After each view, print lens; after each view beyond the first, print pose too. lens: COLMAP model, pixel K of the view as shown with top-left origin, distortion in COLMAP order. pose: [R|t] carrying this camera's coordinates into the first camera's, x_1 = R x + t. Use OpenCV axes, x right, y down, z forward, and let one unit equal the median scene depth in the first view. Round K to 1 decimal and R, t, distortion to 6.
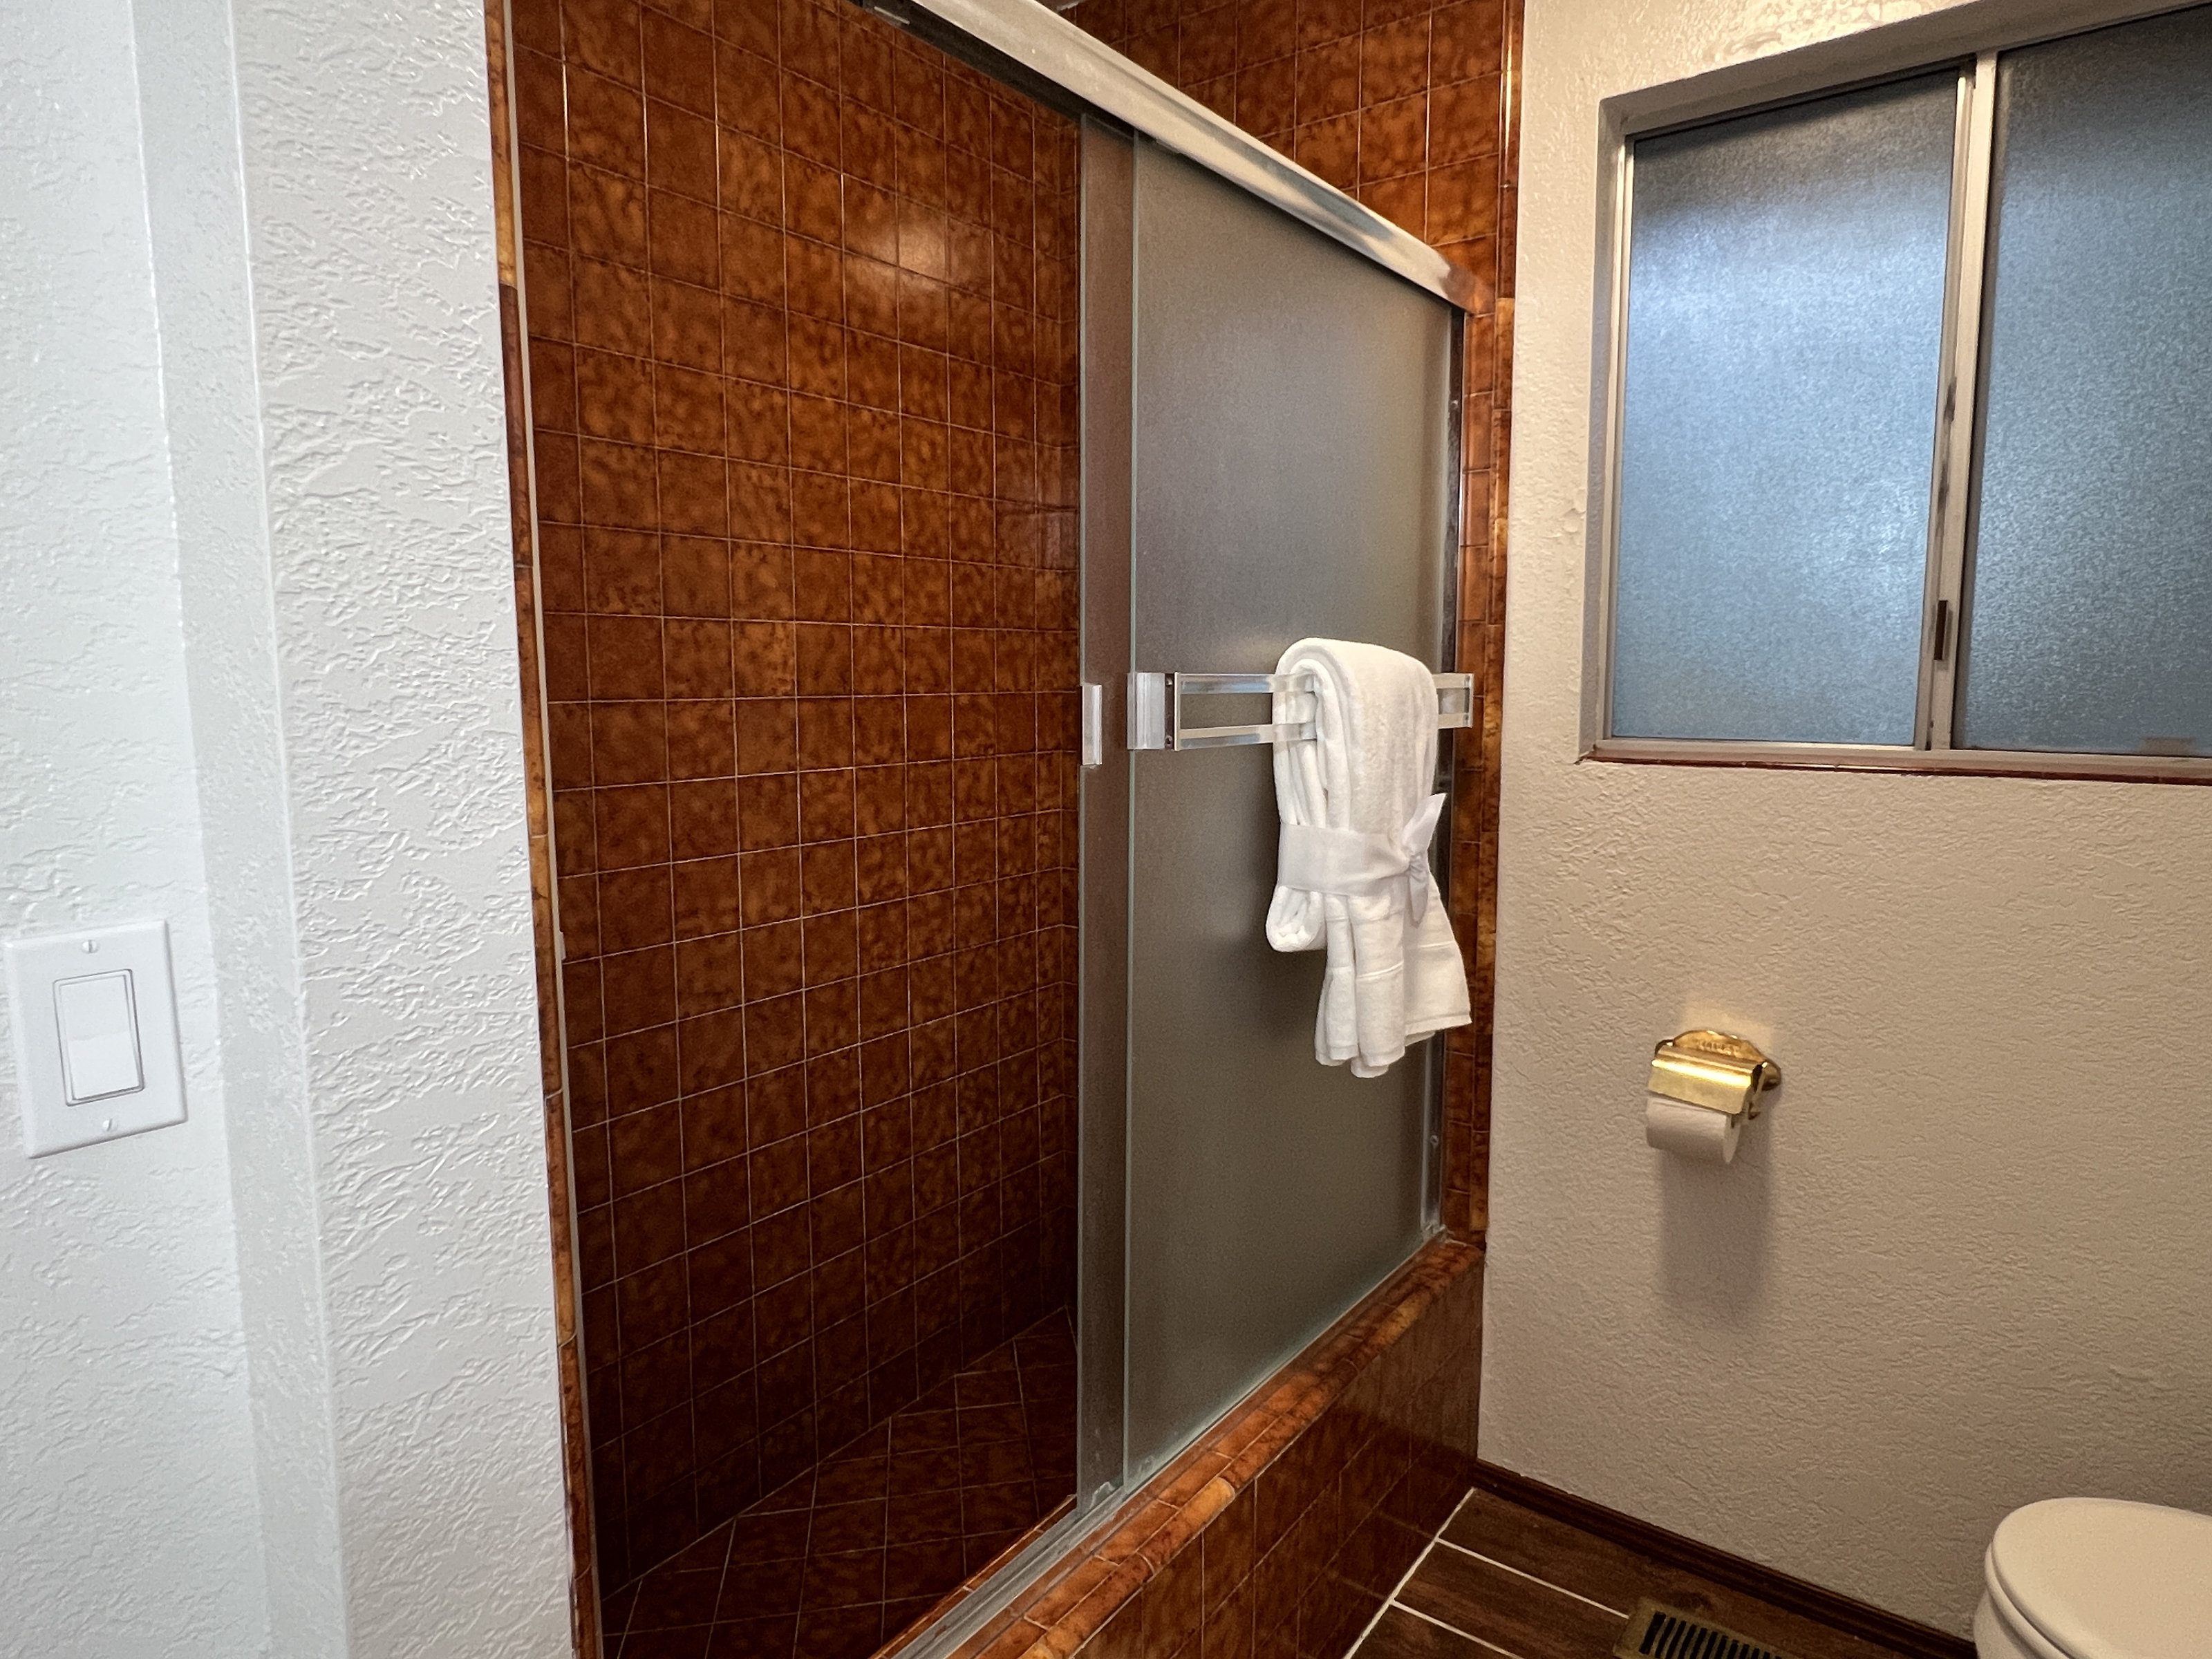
lens RADIAL K [[1329.8, 0, 1109.0], [0, 1329.8, 814.5], [0, 0, 1]] dist [-0.002448, -0.003534]
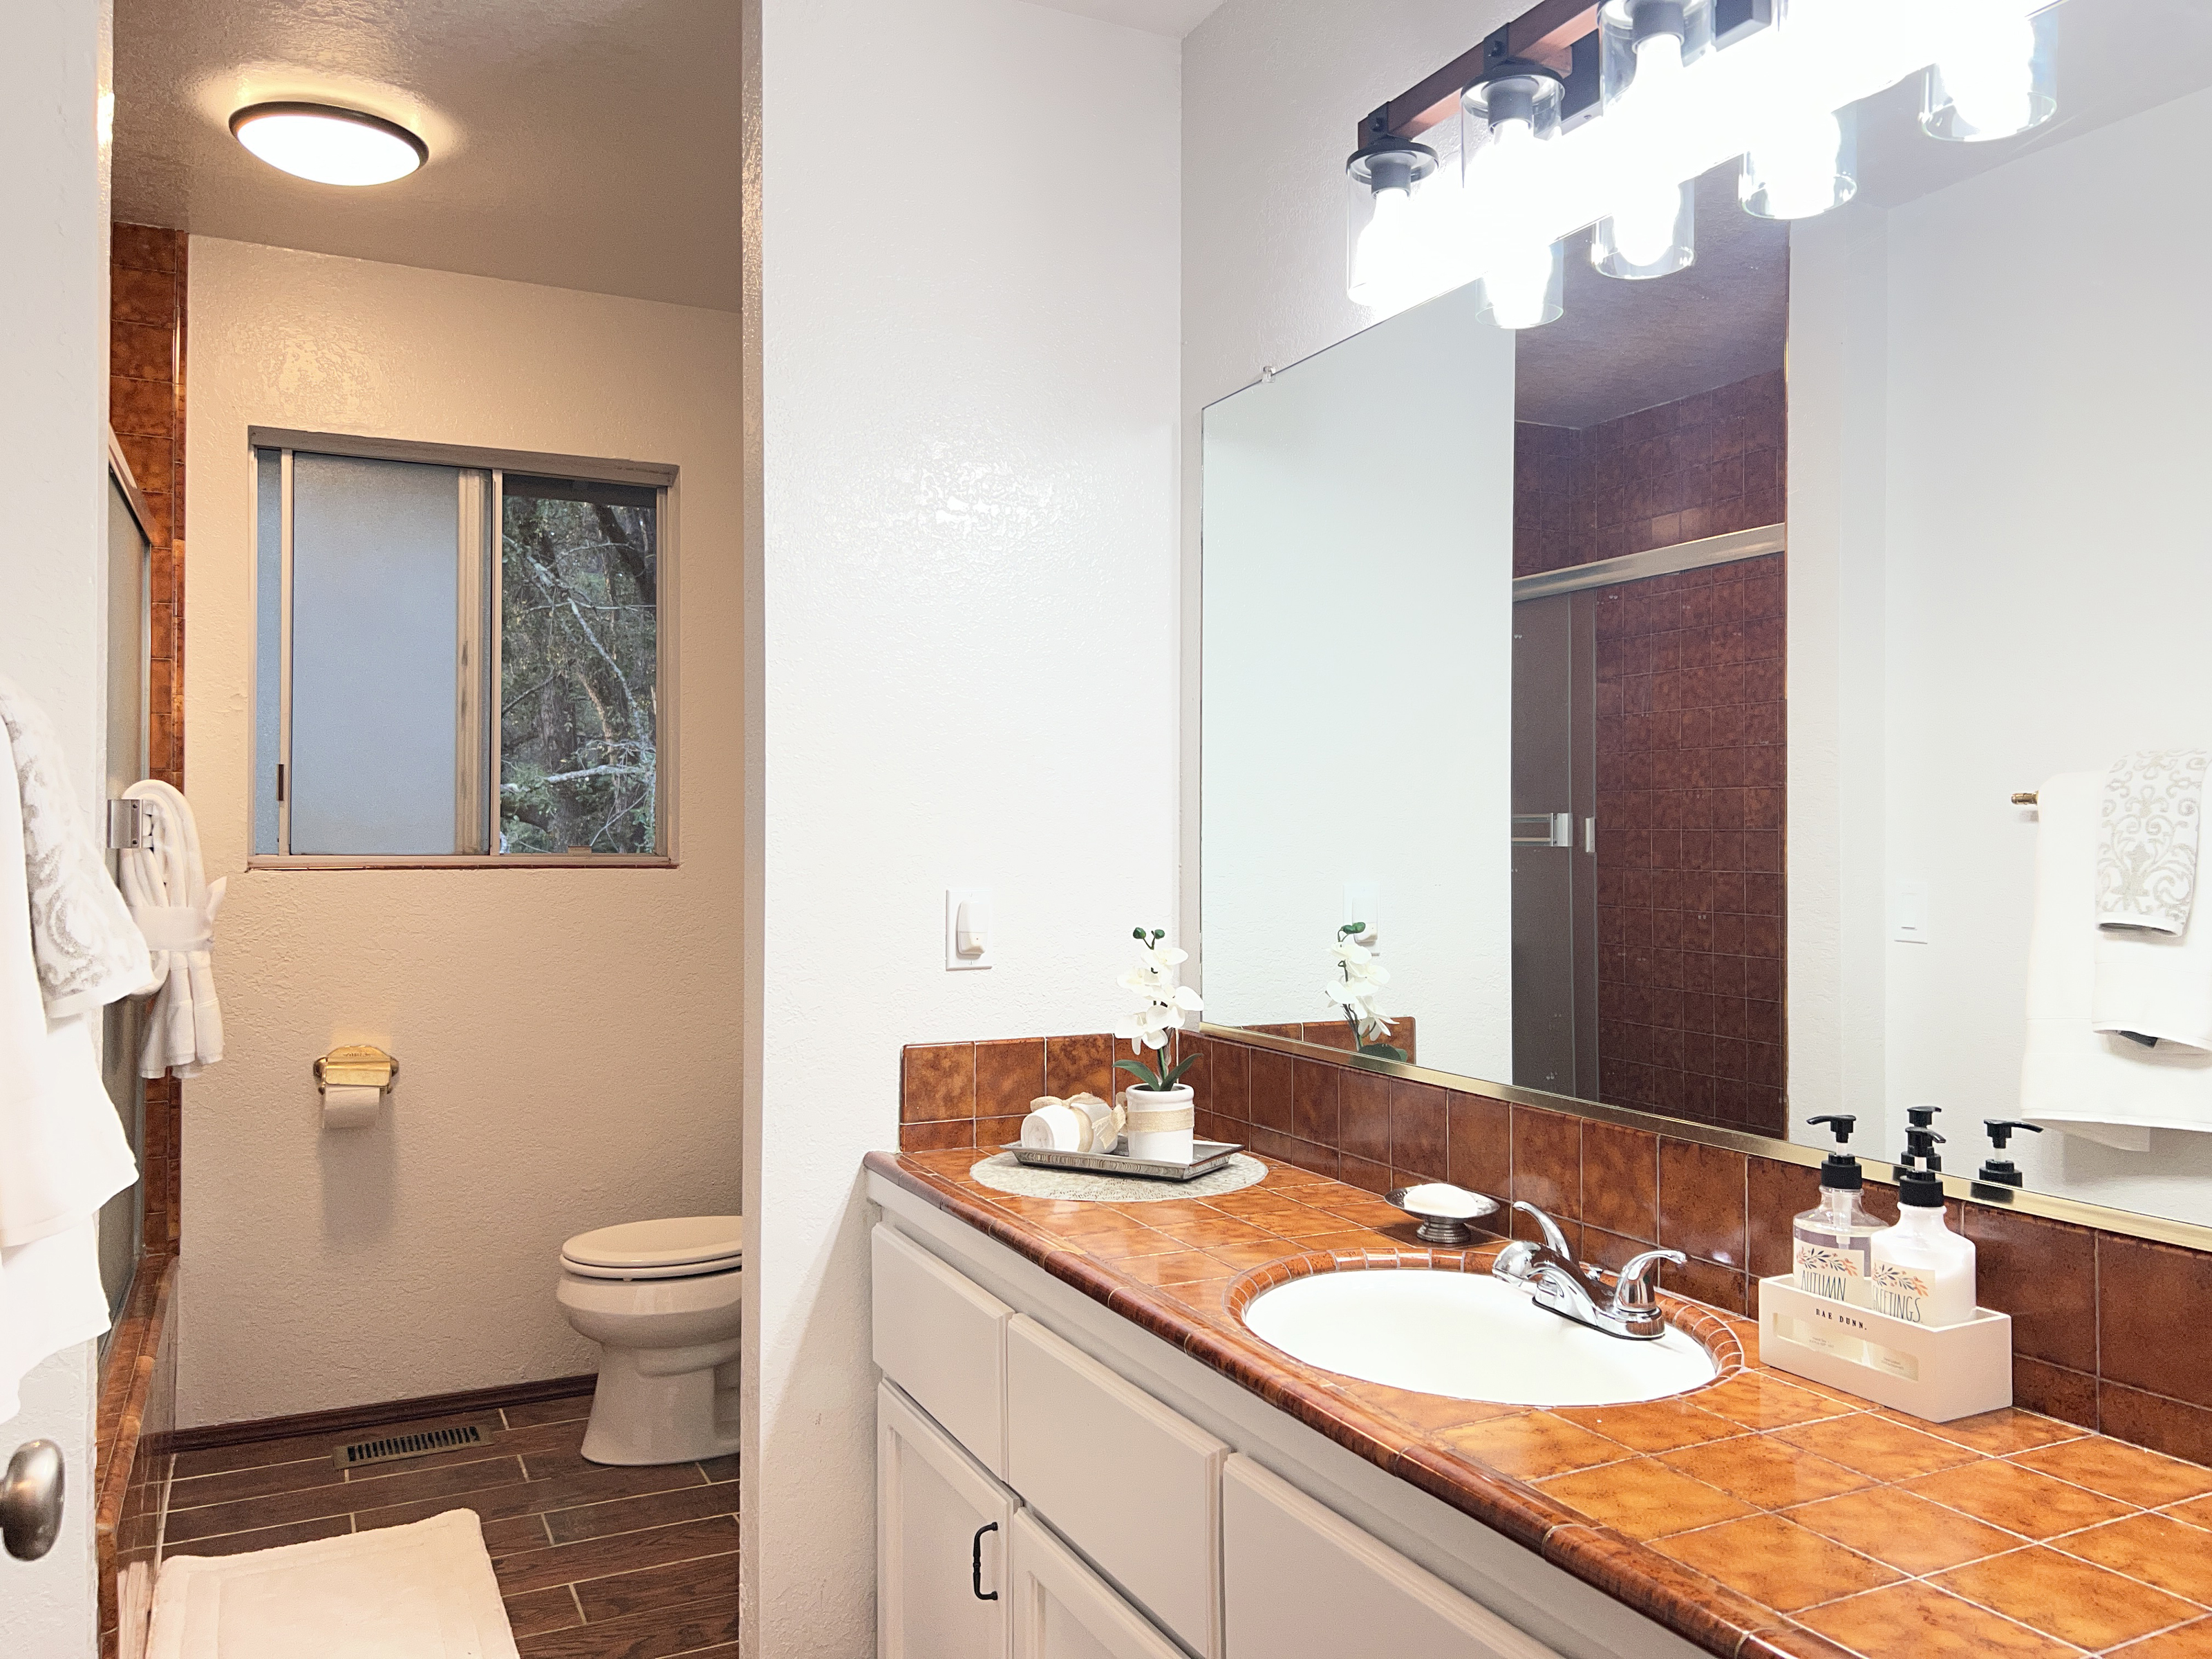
lens RADIAL K [[1668.7, 0, 1107.2], [0, 1668.7, 823.1], [0, 0, 1]] dist [0.006346, 0.002755]
pose [[0.458236, 0.007716, 0.888797, -0.808676], [0.093355, 0.994014, -0.056760, 0.096432], [-0.883914, 0.108983, 0.454773, -0.621849]]
